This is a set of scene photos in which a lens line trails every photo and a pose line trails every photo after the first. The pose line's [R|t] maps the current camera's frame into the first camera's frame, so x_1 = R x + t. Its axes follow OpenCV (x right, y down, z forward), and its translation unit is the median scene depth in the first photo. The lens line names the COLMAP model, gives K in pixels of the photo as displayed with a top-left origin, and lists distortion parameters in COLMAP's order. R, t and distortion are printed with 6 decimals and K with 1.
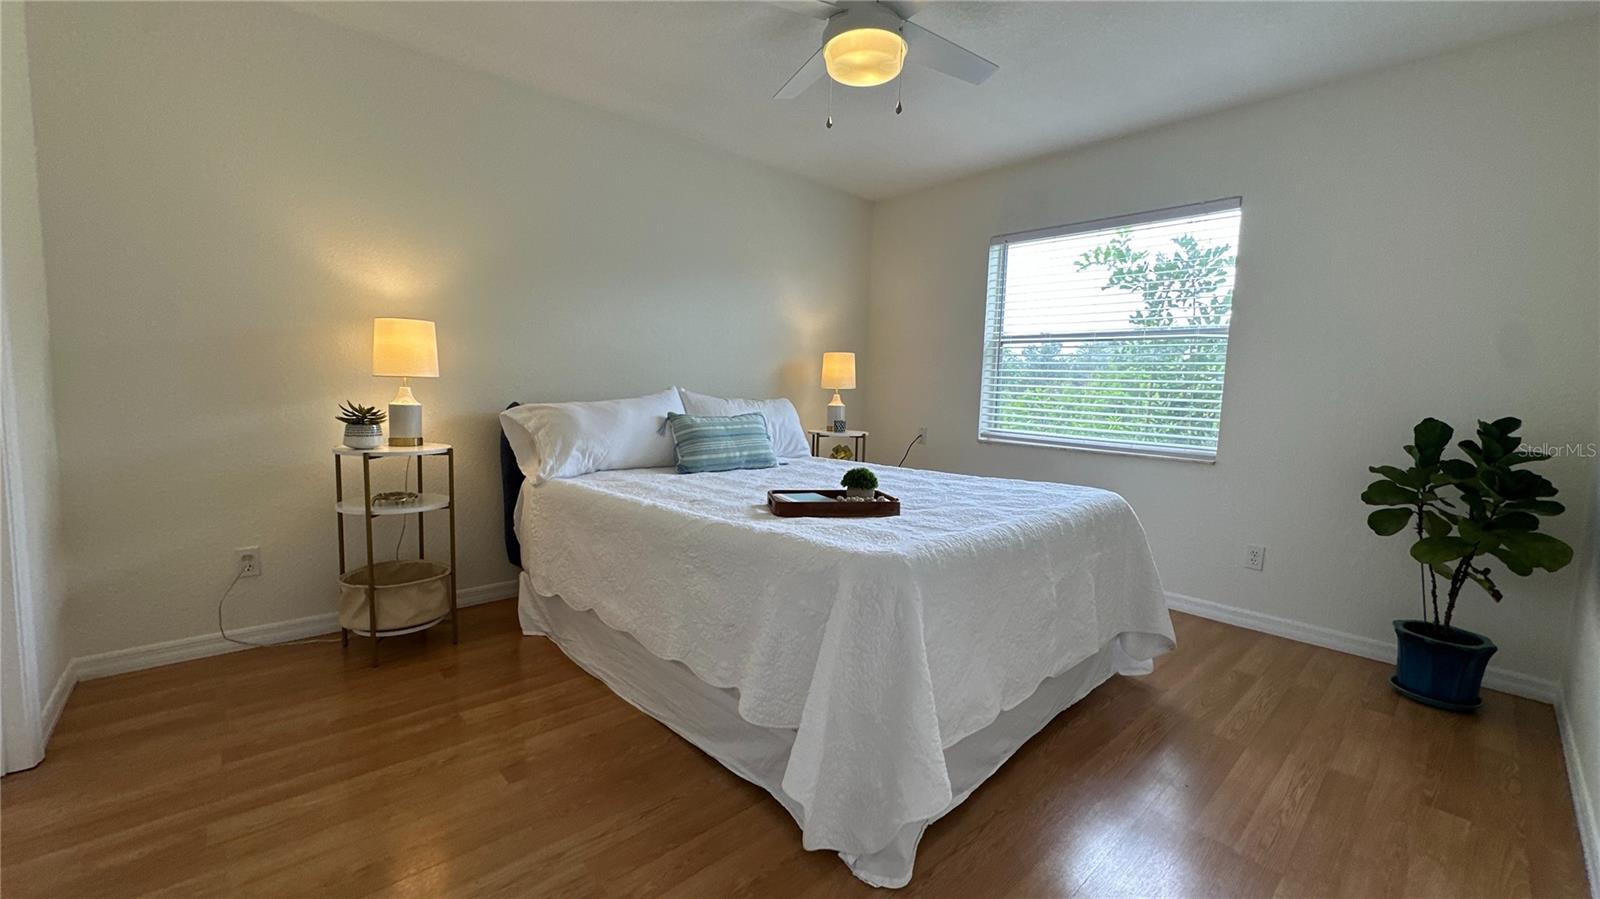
lens RADIAL K [[640.4, 0, 800.0], [0, 640.4, 449.5], [0, 0, 1]] dist [0.001054, 0.000006]
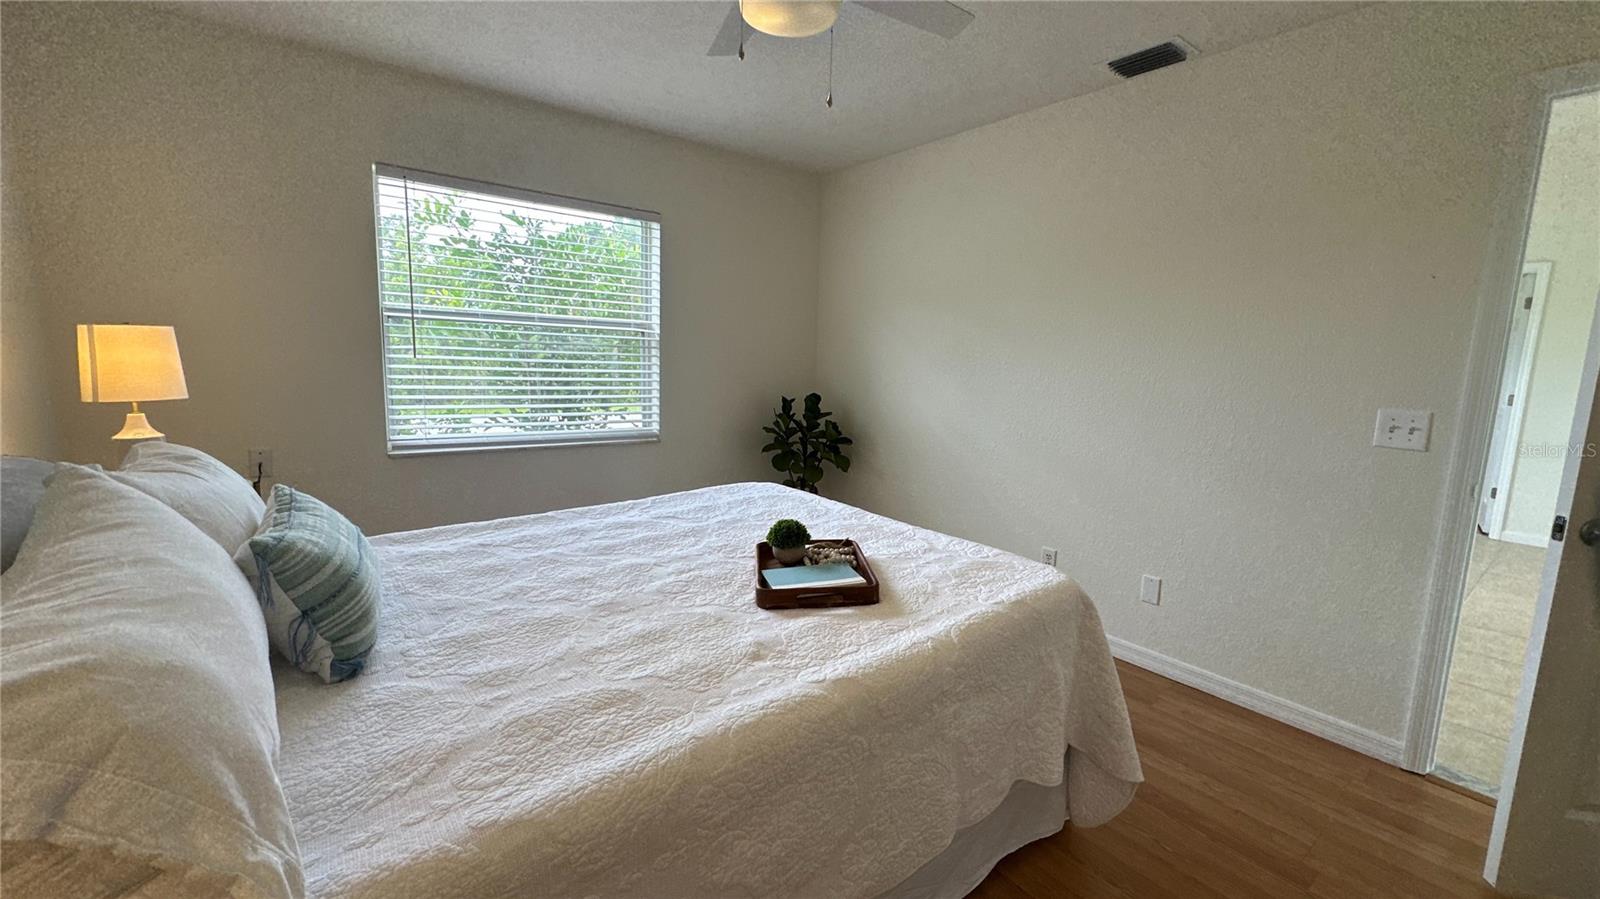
lens RADIAL K [[640.4, 0, 800.0], [0, 640.4, 449.5], [0, 0, 1]] dist [0.001054, 0.000006]
pose [[0.079773, -0.169812, 0.982242, -0.642504], [0.066398, 0.984099, 0.164741, -0.181949], [-0.994599, 0.052077, 0.089780, 0.818993]]
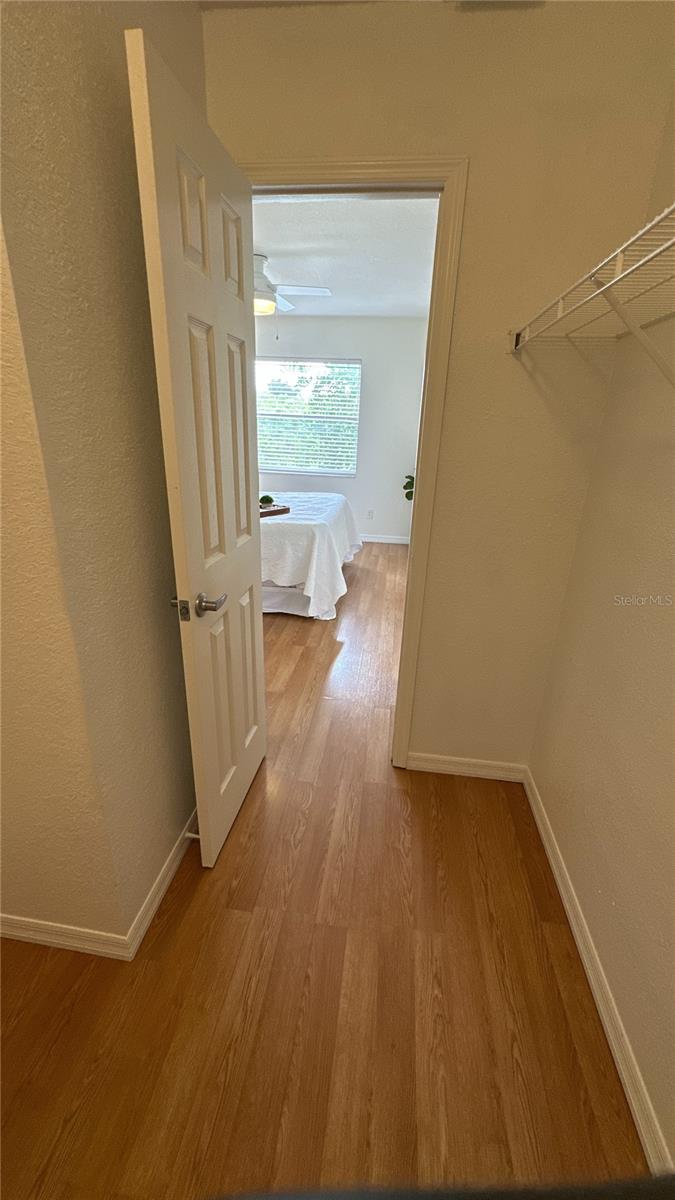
lens RADIAL K [[480.3, 0, 337.5], [0, 480.3, 600.0], [0, 0, 1]] dist [0.001054, 0.000006]
pose [[0.773218, -0.231227, 0.590481, -0.775528], [0.054255, 0.951860, 0.301695, -0.115919], [-0.631815, -0.201239, 0.748540, -0.550263]]
